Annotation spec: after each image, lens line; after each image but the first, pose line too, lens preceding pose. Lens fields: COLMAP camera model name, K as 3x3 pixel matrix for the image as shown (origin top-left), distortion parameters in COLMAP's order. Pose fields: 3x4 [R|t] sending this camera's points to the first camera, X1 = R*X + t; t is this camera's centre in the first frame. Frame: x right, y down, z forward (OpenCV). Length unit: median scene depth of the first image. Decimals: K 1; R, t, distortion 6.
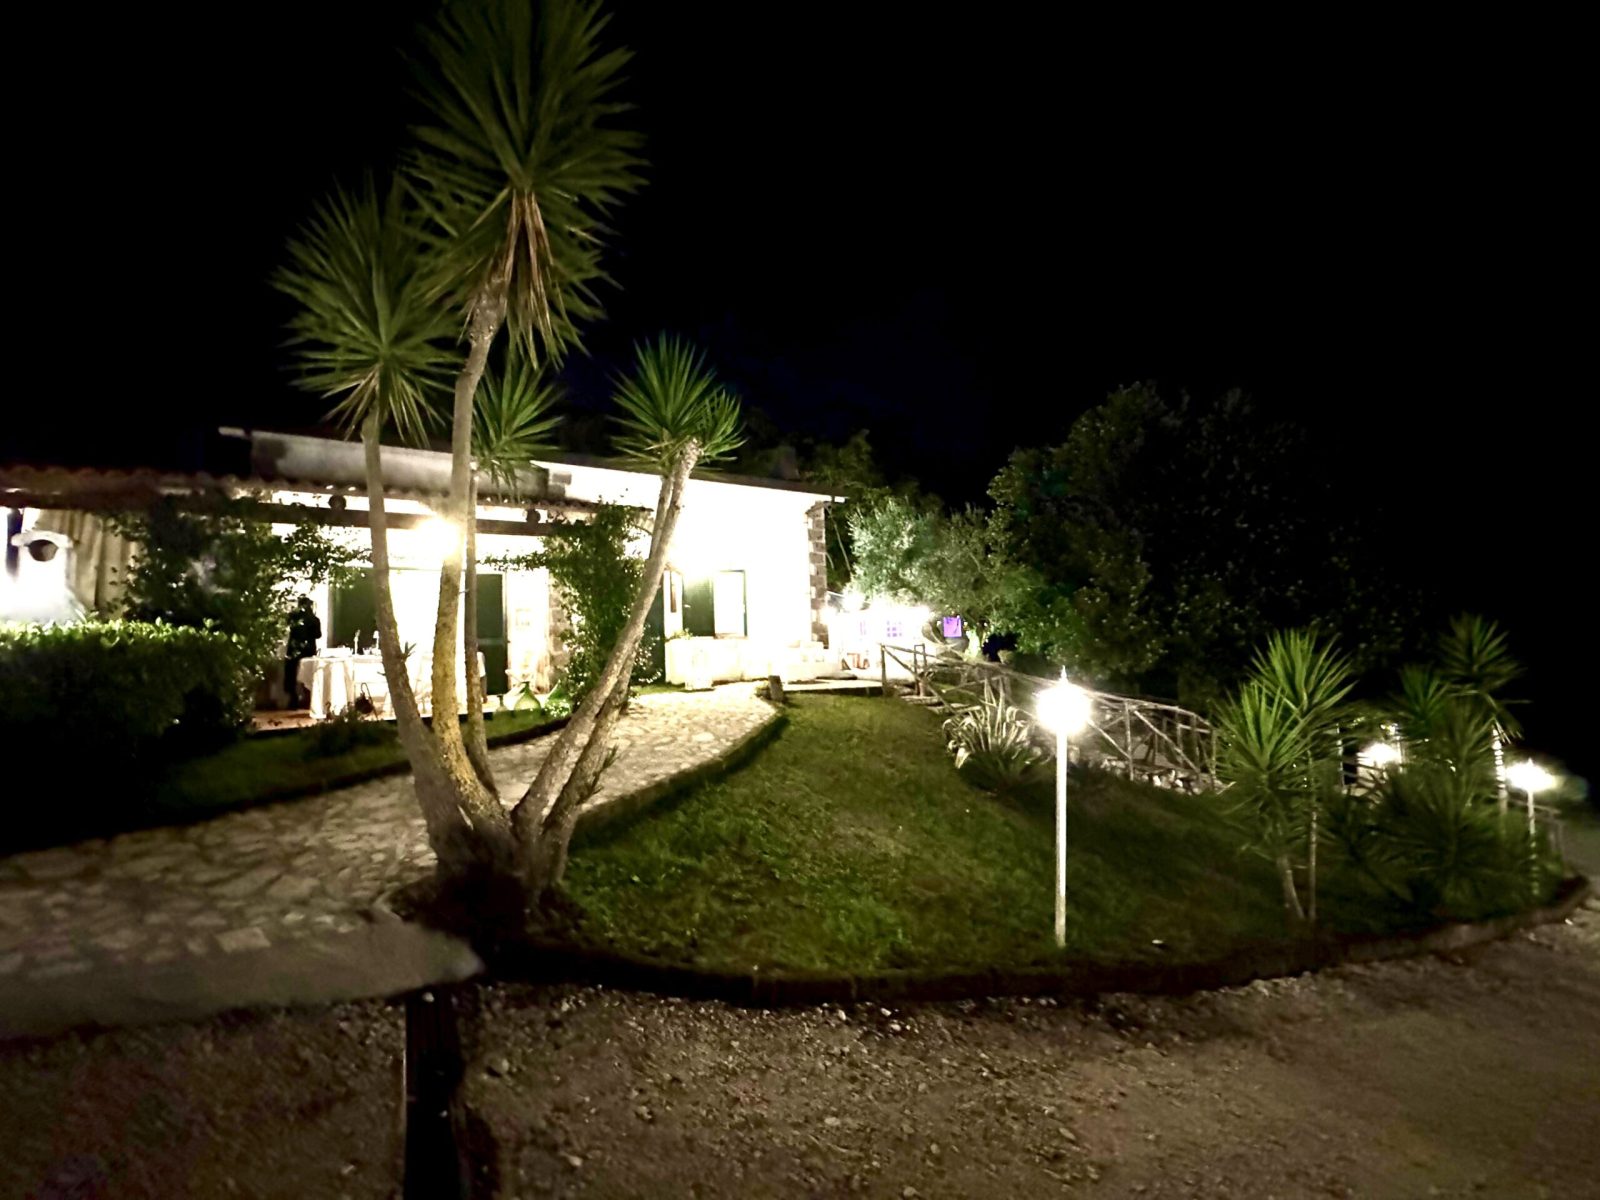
lens RADIAL K [[647.1, 0, 800.0], [0, 647.1, 600.0], [0, 0, 1]] dist [-0.000714, -0.000140]
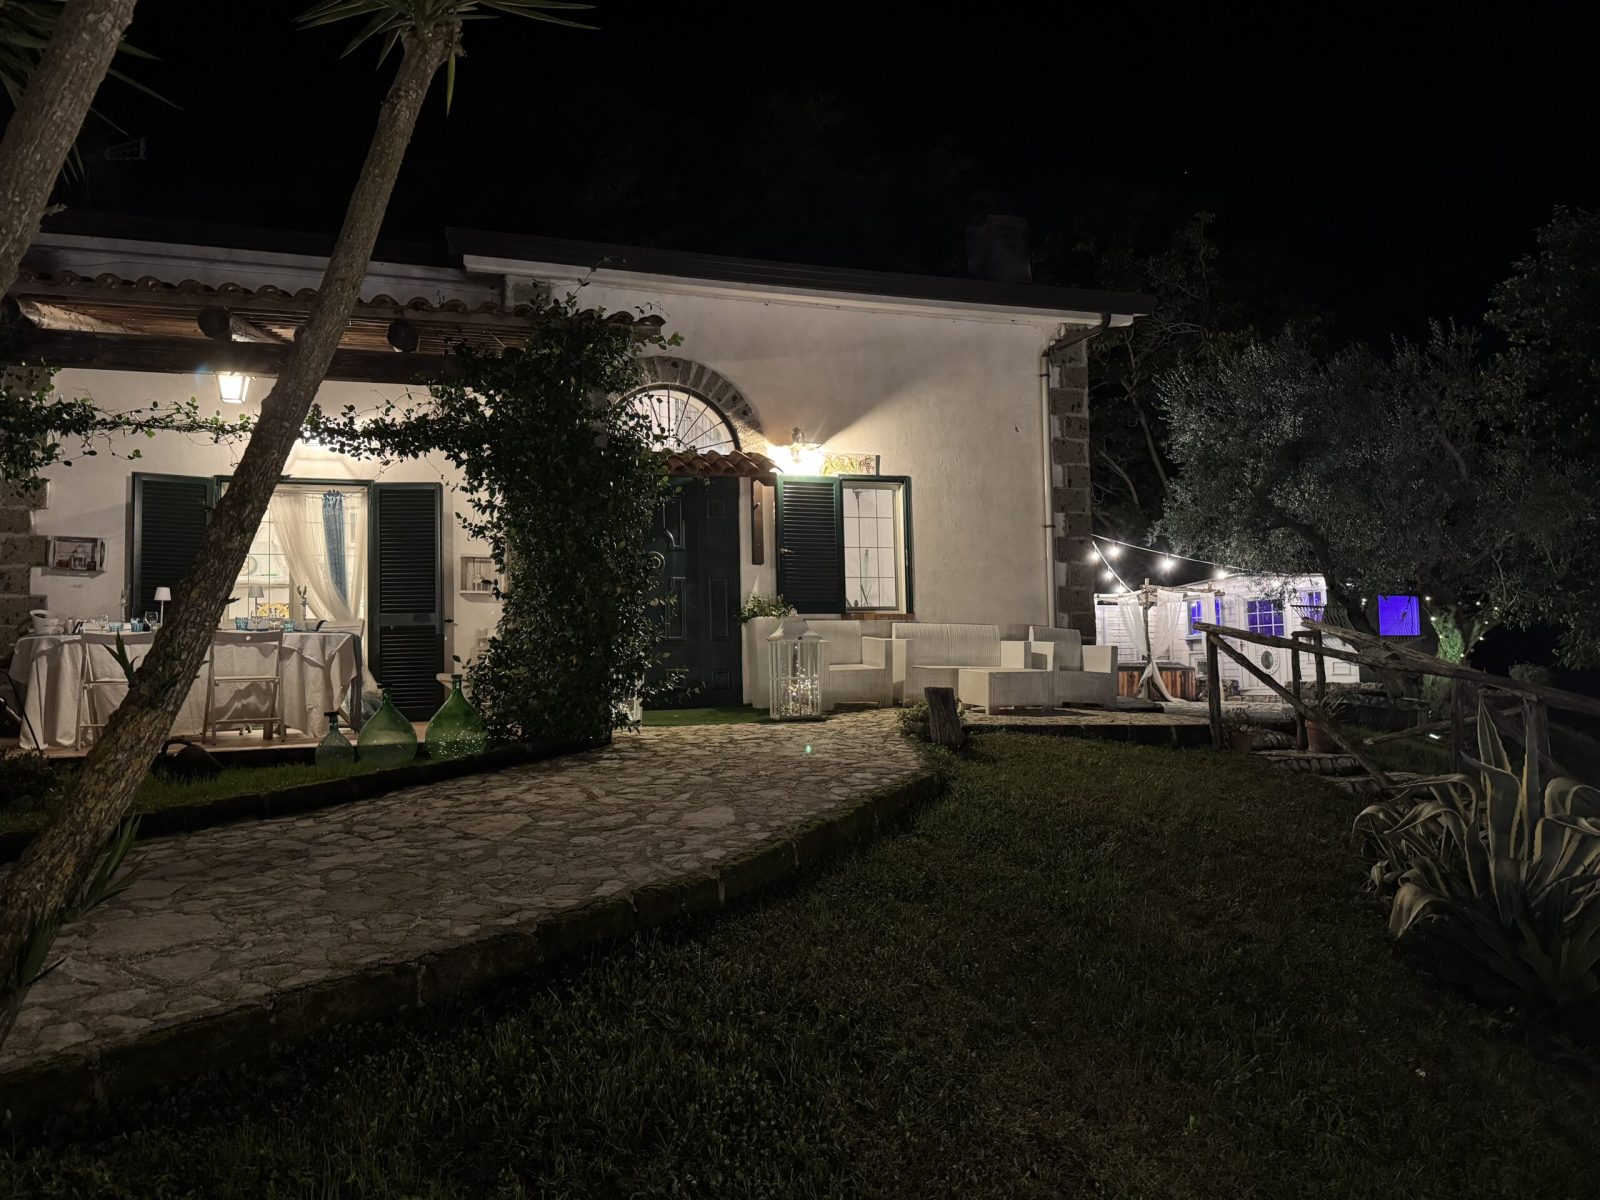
lens RADIAL K [[1142.6, 0, 800.0], [0, 1142.6, 600.0], [0, 0, 1]] dist [0.076241, -0.086039]
pose [[0.969008, -0.001076, -0.247028, 0.049567], [0.004795, 0.999884, 0.014453, 0.035654], [0.246984, -0.015189, 0.968901, 0.175748]]
